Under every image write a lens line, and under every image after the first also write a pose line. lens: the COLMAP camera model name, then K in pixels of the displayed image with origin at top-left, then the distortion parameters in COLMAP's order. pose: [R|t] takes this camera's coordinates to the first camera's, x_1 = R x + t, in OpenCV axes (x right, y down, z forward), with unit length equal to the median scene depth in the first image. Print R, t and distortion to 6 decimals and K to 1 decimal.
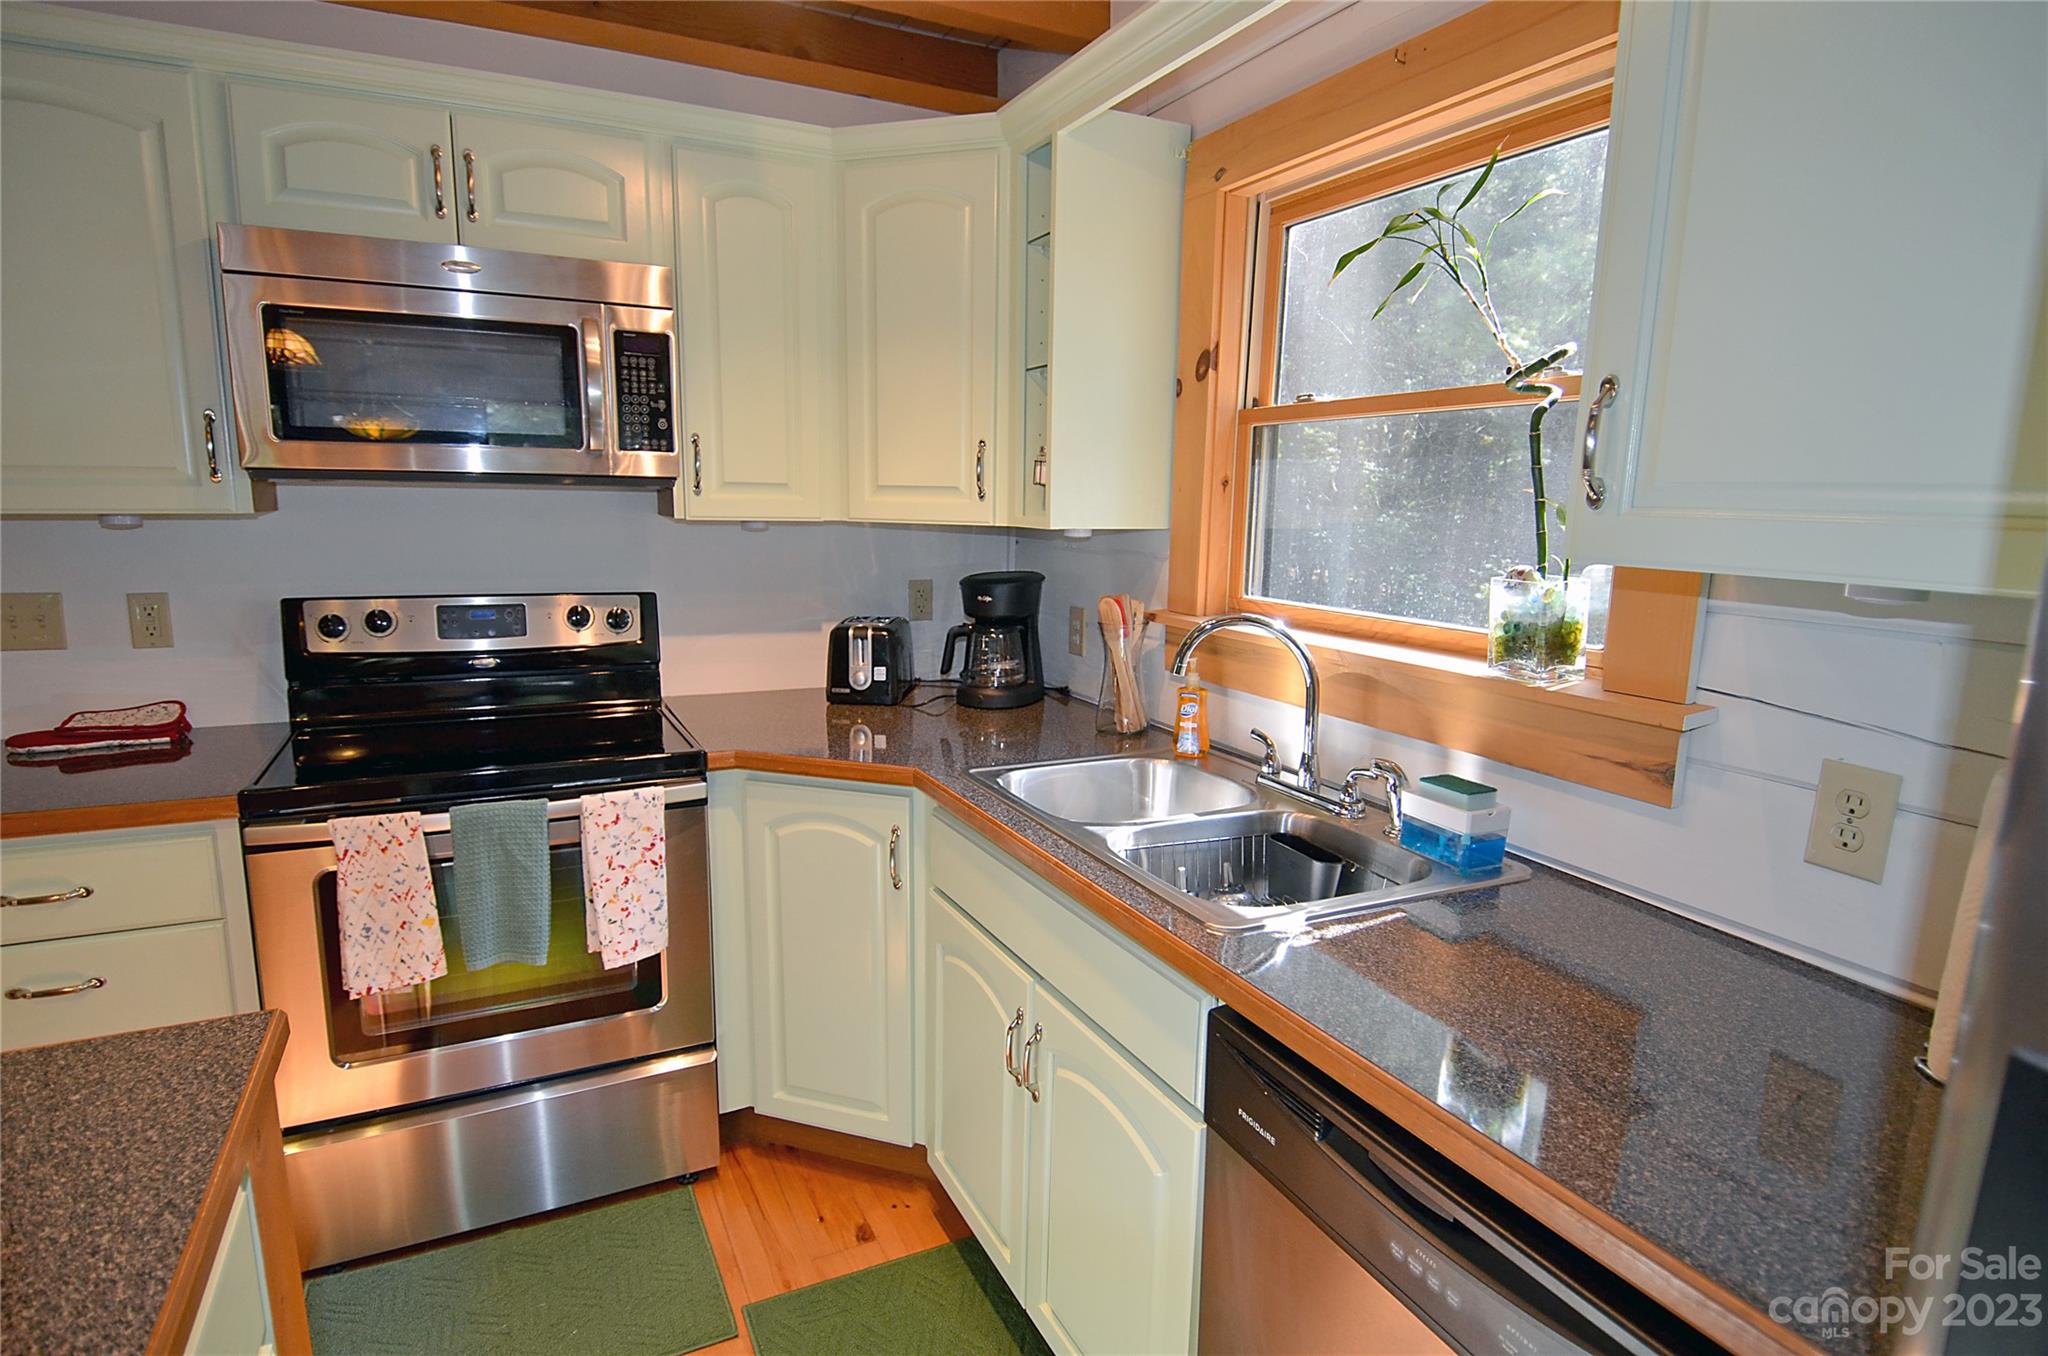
lens RADIAL K [[1063.4, 0, 1027.0], [0, 1063.4, 686.7], [0, 0, 1]] dist [0.004307, -0.002620]
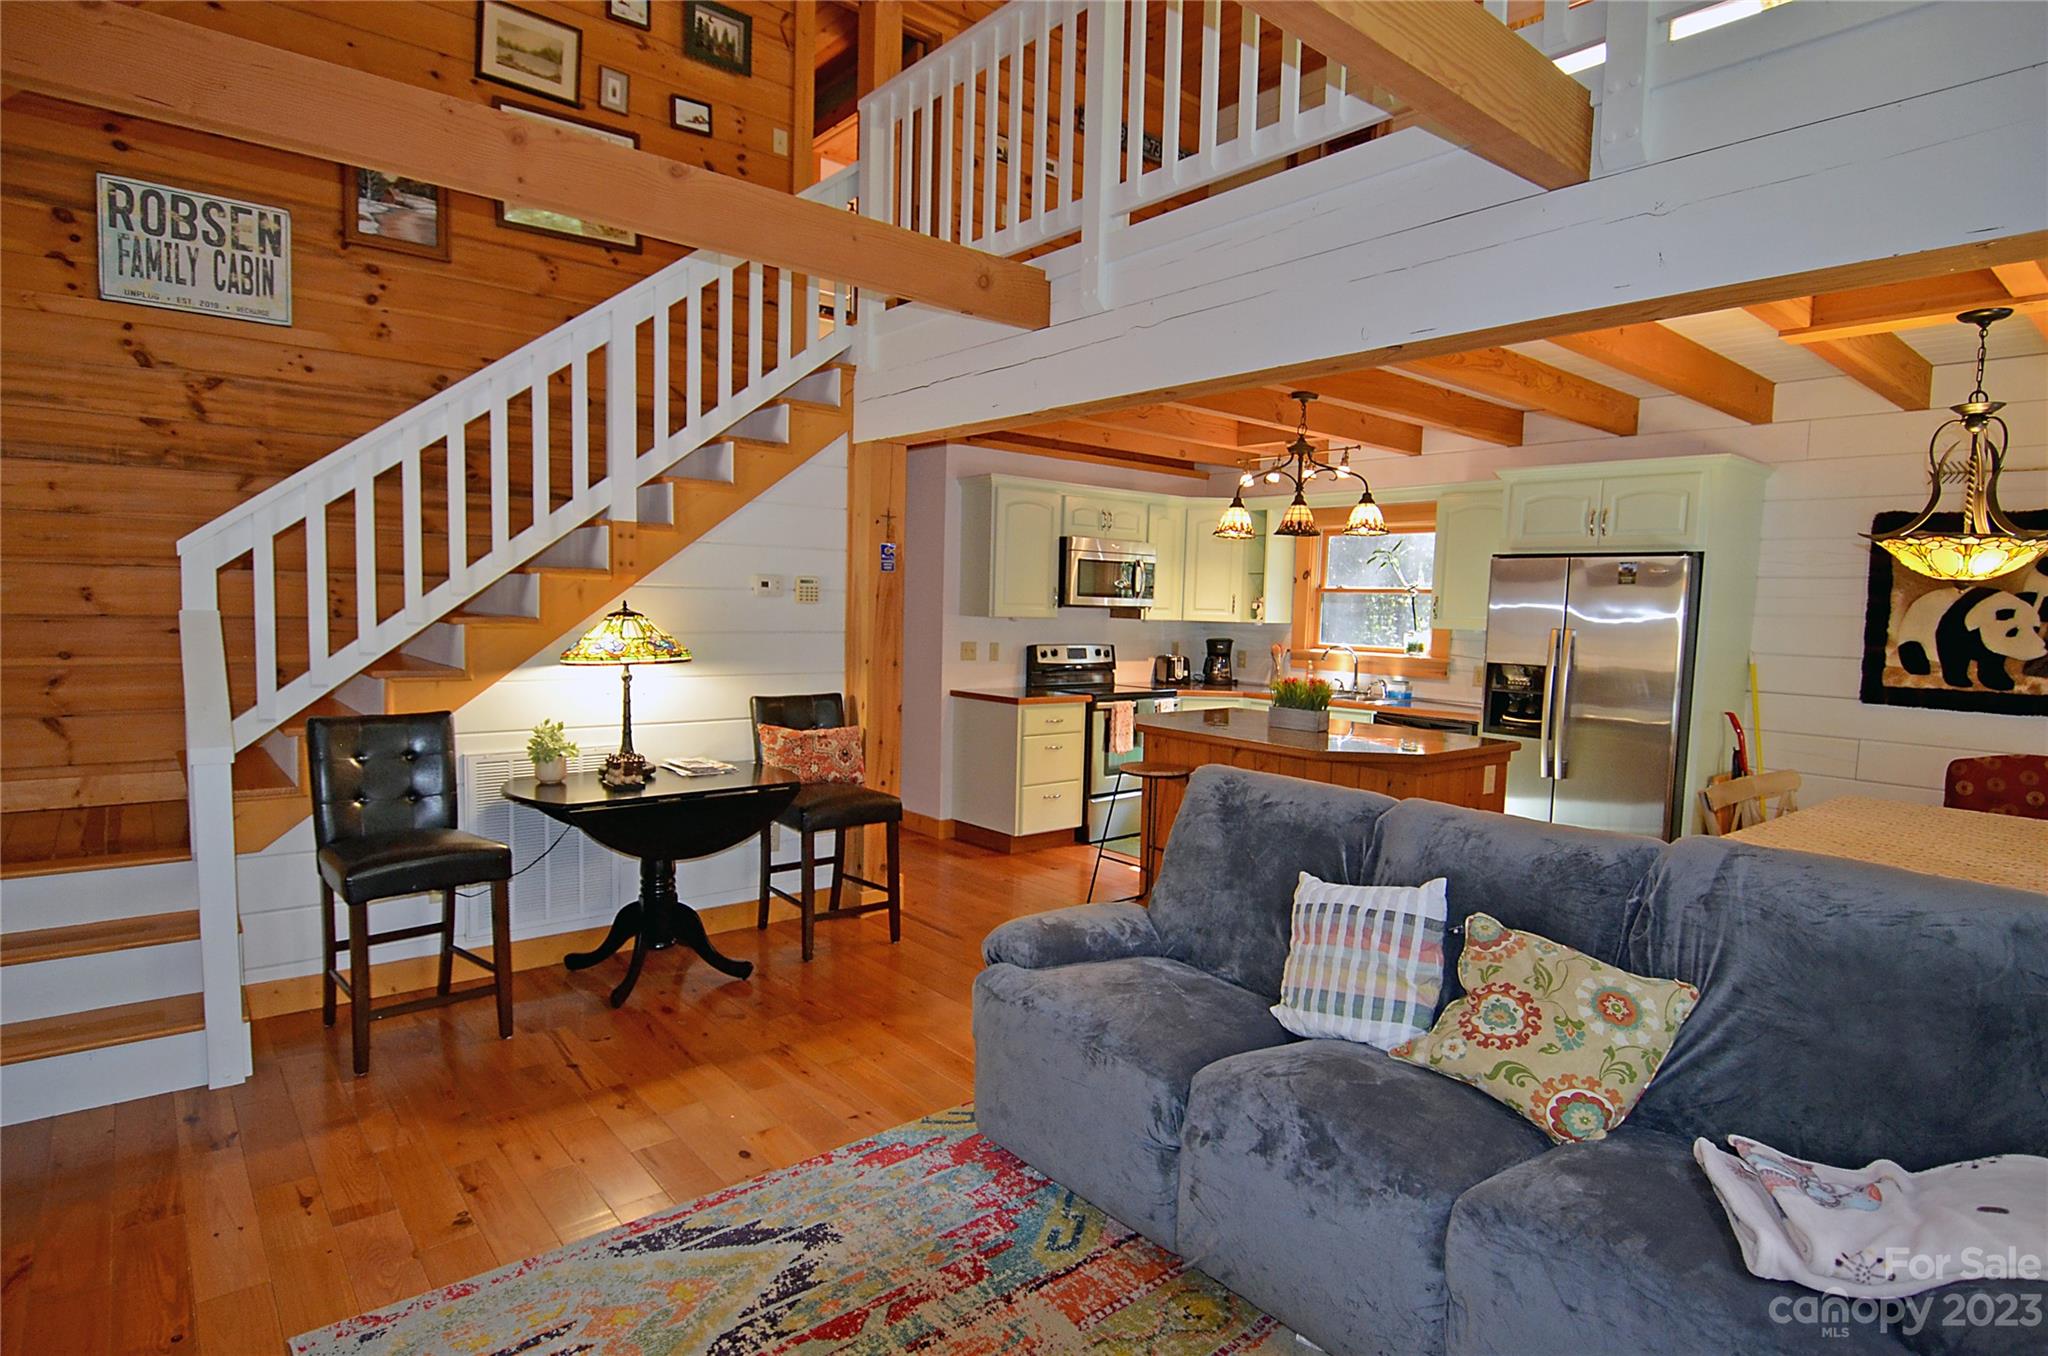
lens RADIAL K [[1063.4, 0, 1019.8], [0, 1063.4, 662.8], [0, 0, 1]] dist [0.004307, -0.002620]
pose [[0.968999, -0.008340, 0.246926, -1.536976], [0.036167, 0.993452, -0.108376, 0.306263], [-0.244405, 0.113947, 0.962955, -1.984360]]
